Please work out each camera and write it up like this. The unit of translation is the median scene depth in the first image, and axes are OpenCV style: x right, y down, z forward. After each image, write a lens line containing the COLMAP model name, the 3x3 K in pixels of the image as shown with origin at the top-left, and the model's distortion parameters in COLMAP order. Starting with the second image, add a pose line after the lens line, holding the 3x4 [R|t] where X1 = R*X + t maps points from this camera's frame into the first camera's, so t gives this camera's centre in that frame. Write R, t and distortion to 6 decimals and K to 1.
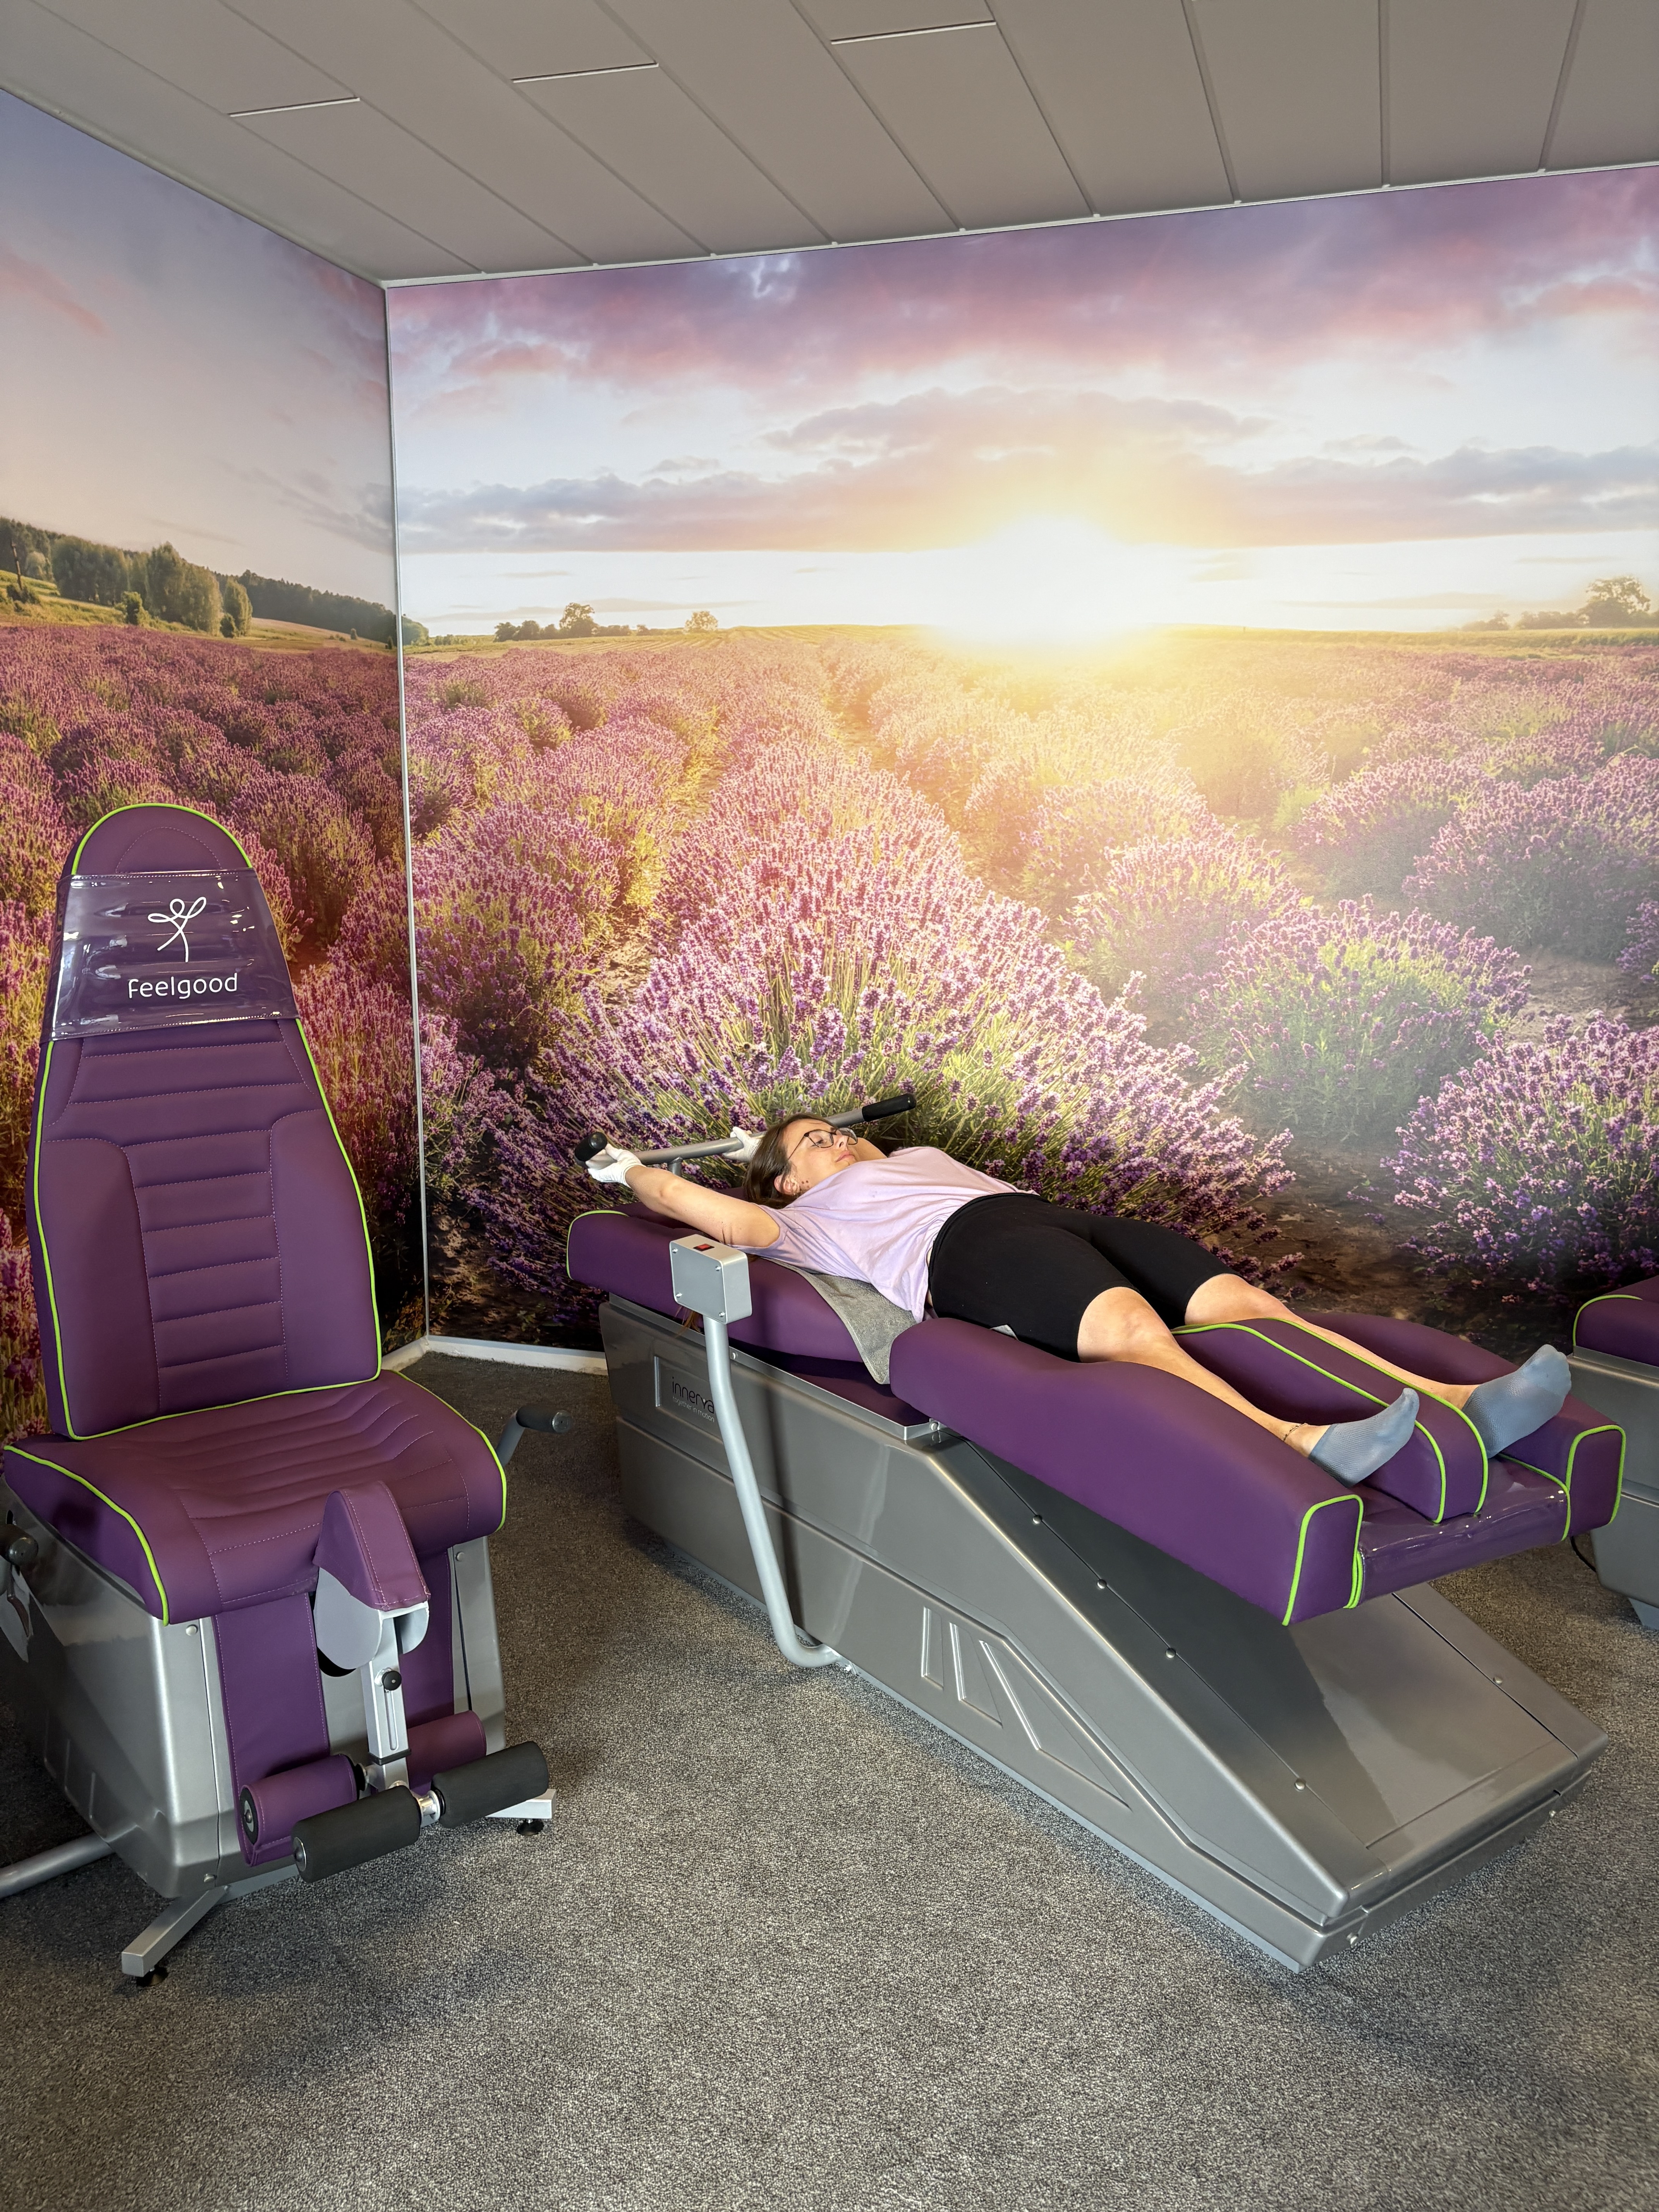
lens RADIAL K [[1663.0, 0, 829.5], [0, 1663.0, 1106.0], [0, 0, 1]] dist [0.077645, -0.077736]
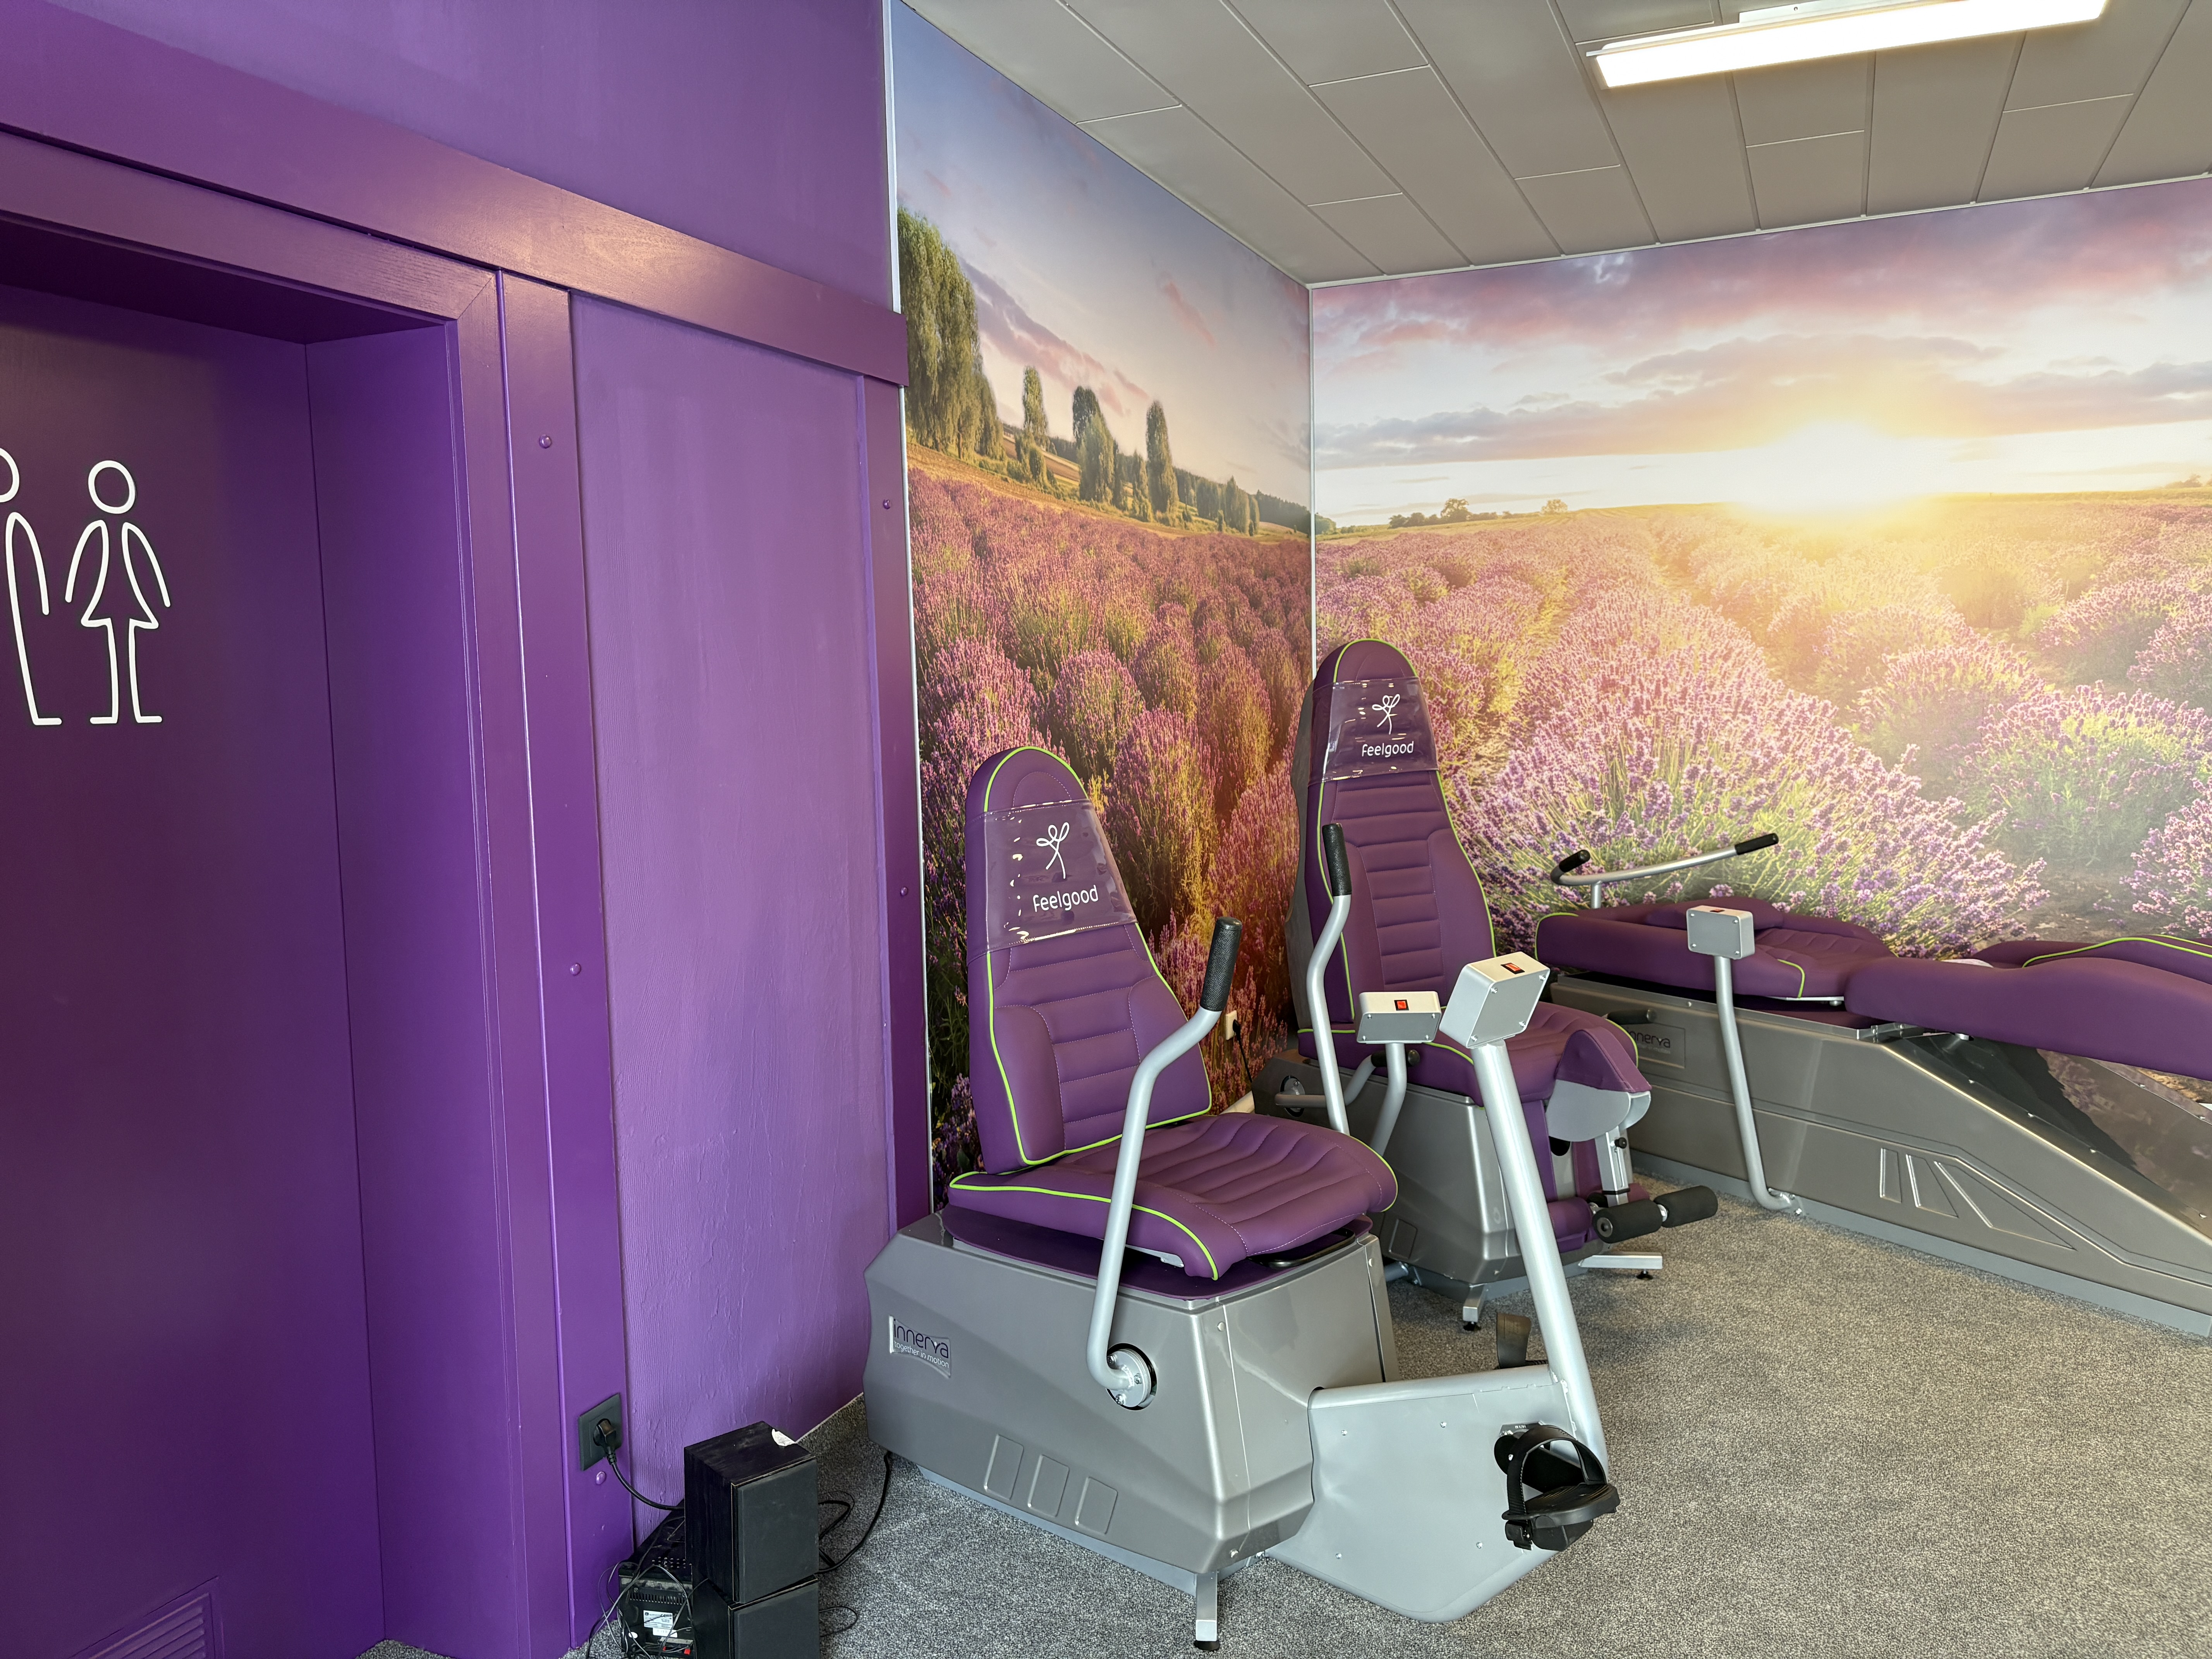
lens RADIAL K [[1663.0, 0, 1094.5], [0, 1663.0, 815.0], [0, 0, 1]] dist [0.077645, -0.077736]
pose [[0.994890, -0.026306, -0.097476, -0.338014], [0.017495, 0.995773, -0.090164, 0.086407], [0.099436, 0.087997, 0.991145, -0.404171]]
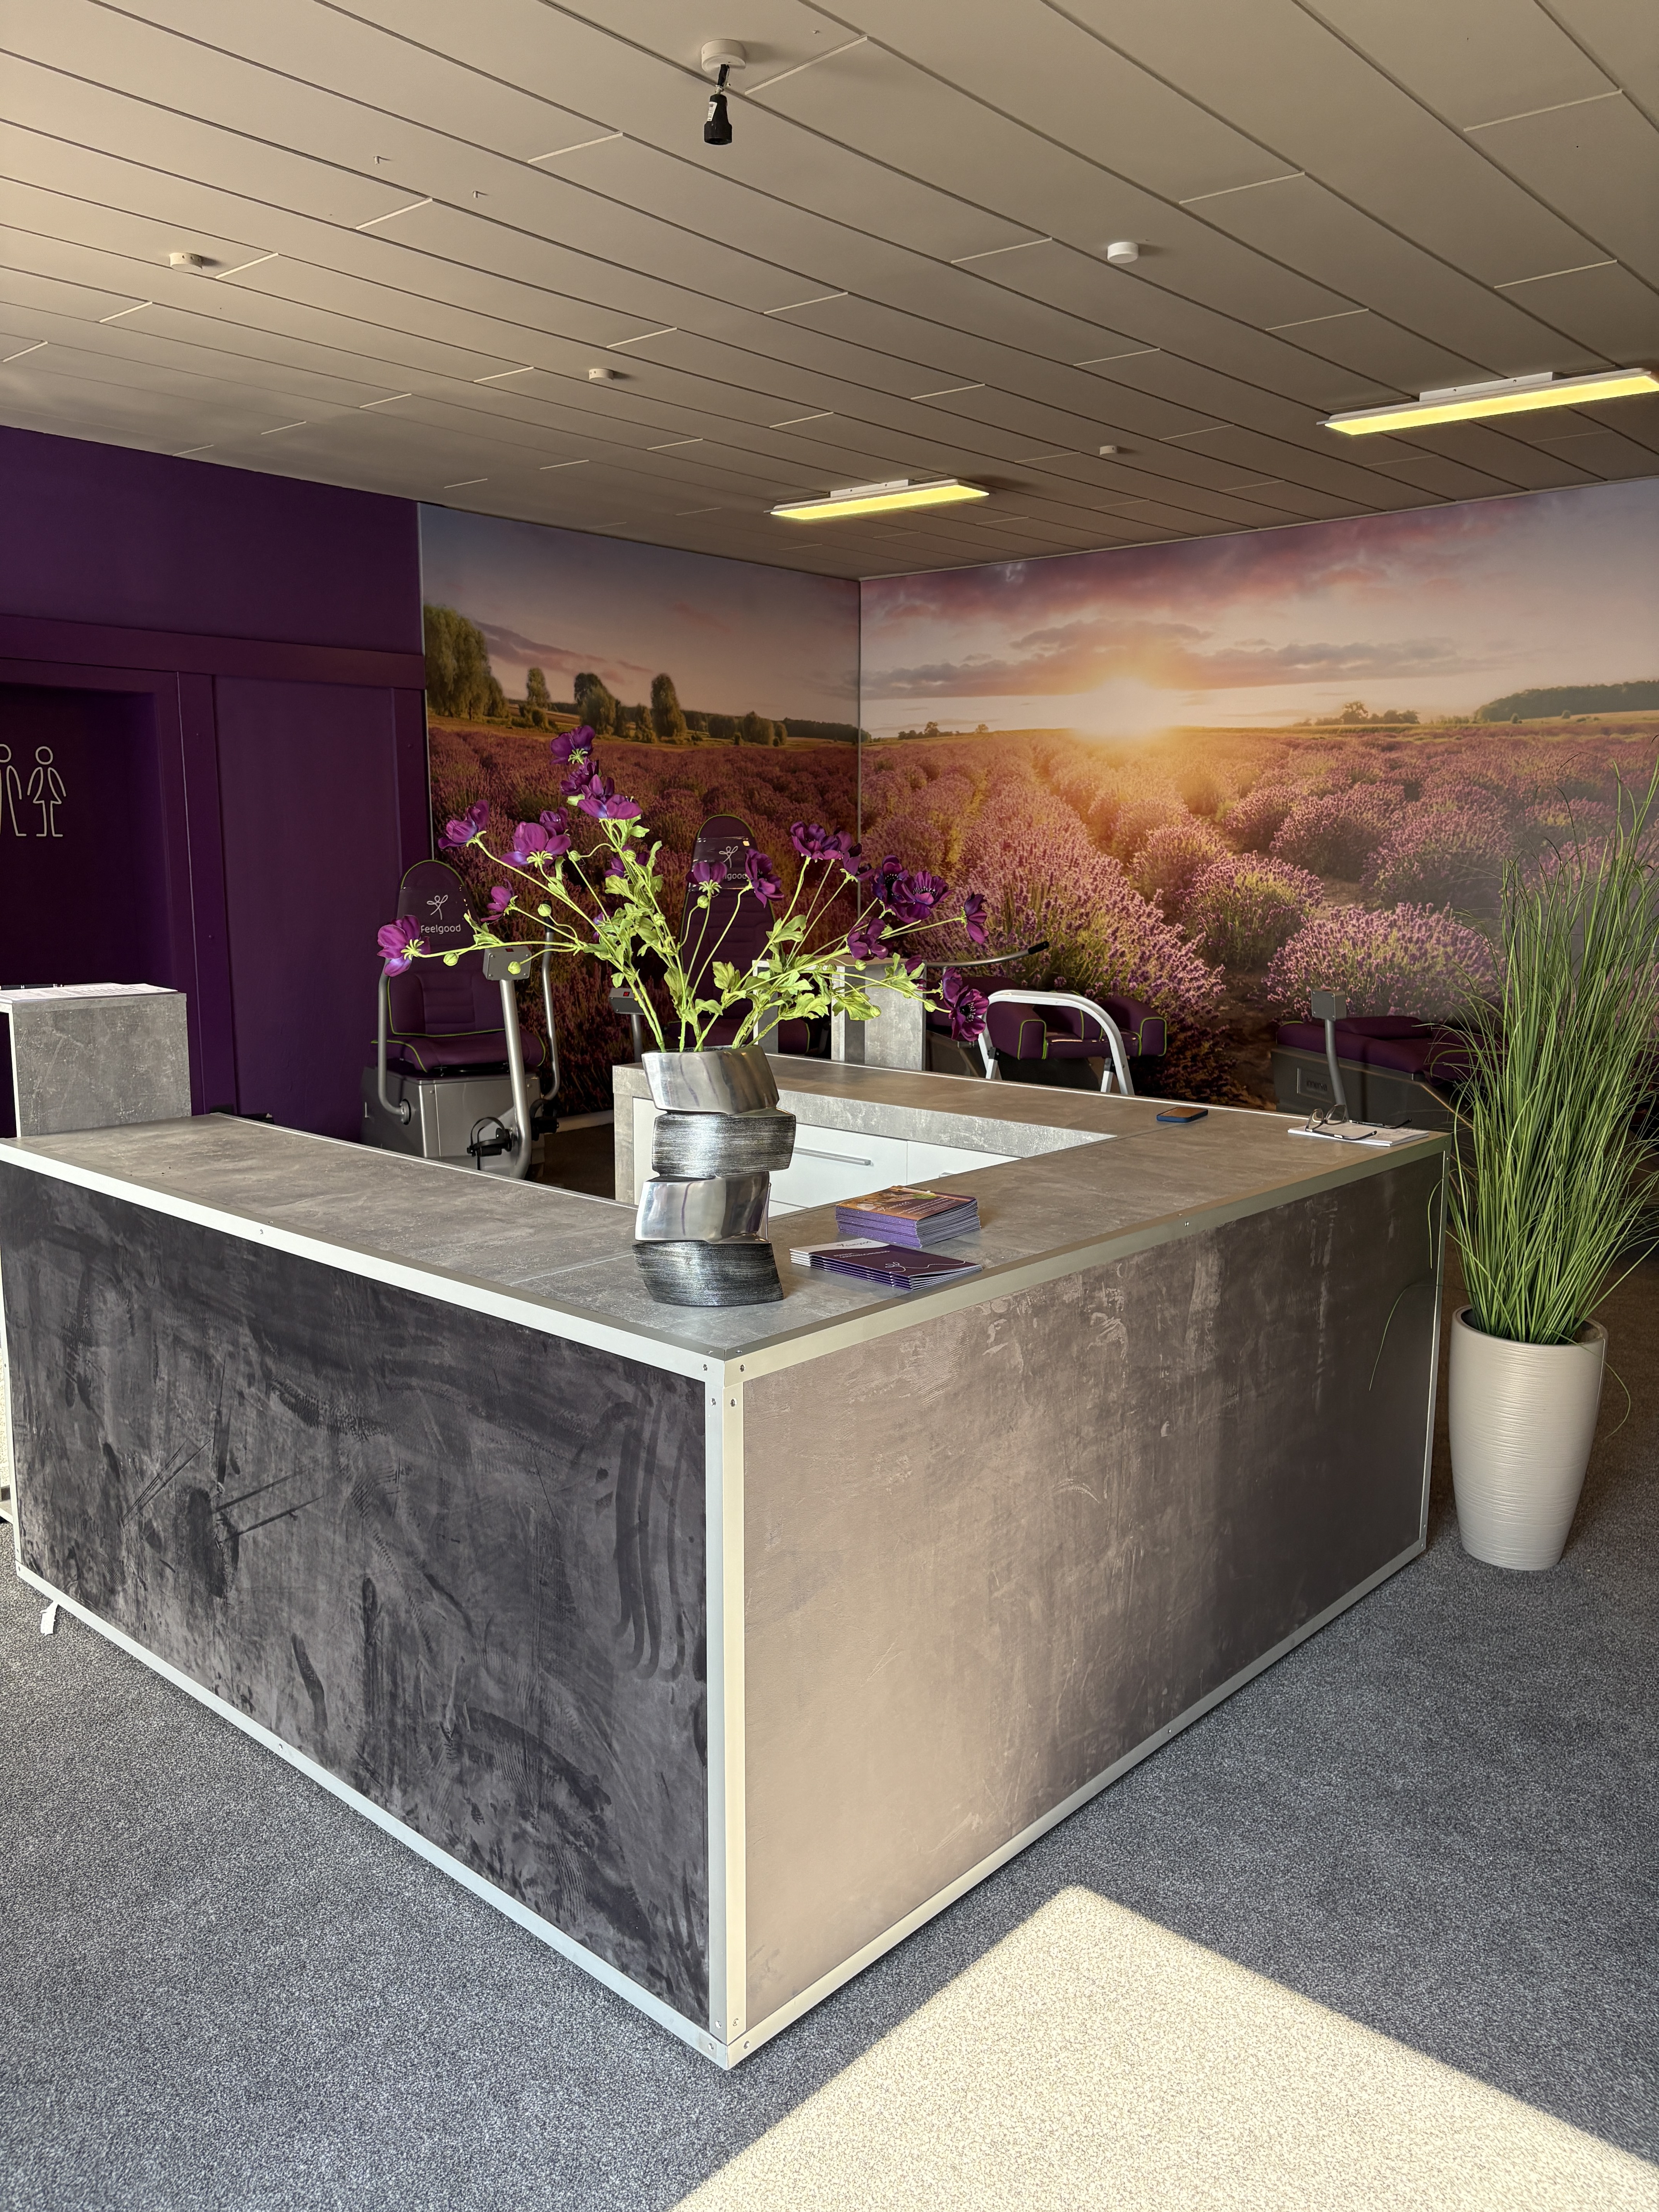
lens RADIAL K [[1682.0, 0, 833.2], [0, 1682.0, 1173.9], [0, 0, 1]] dist [0.074758, -0.223475]
pose [[0.920593, 0.067366, -0.384670, 0.646260], [-0.059625, 0.997707, 0.032031, 0.233298], [0.385946, -0.006551, 0.922498, -1.125759]]
